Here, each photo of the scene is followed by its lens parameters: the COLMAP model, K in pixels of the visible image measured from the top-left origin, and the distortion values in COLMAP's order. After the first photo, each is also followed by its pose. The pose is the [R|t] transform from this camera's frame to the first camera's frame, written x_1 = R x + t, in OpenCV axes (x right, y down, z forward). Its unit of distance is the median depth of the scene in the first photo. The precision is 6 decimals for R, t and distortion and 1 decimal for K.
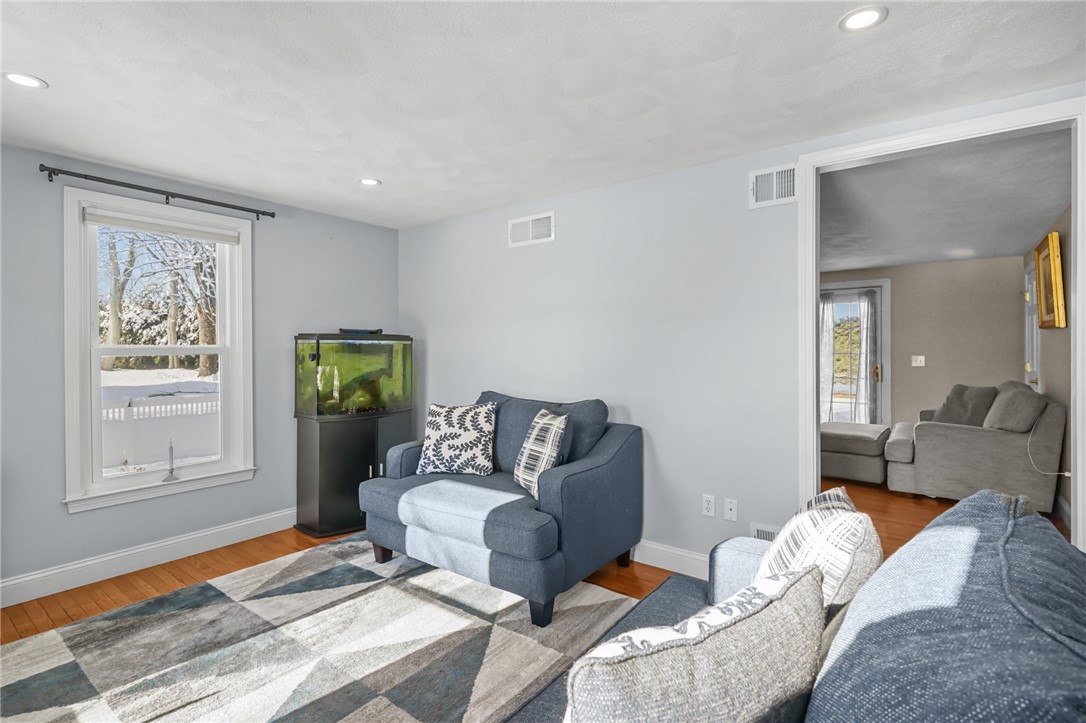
lens RADIAL K [[533.0, 0, 536.6], [0, 533.0, 351.1], [0, 0, 1]] dist [-0.000528, -0.000041]
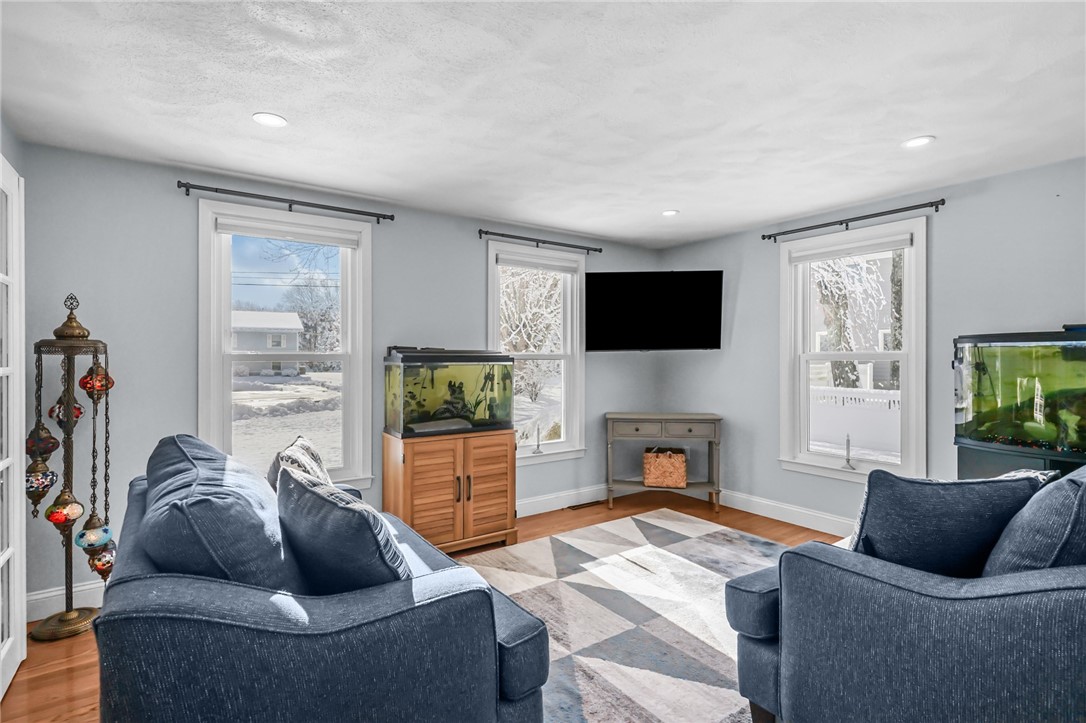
lens RADIAL K [[521.2, 0, 543.0], [0, 521.2, 361.5], [0, 0, 1]] dist [-0.000839, -0.000115]
pose [[-0.293149, 0.012188, -0.955989, 0.638673], [-0.000308, 0.999917, 0.012843, -0.003922], [0.956067, 0.004060, -0.293121, 0.759791]]
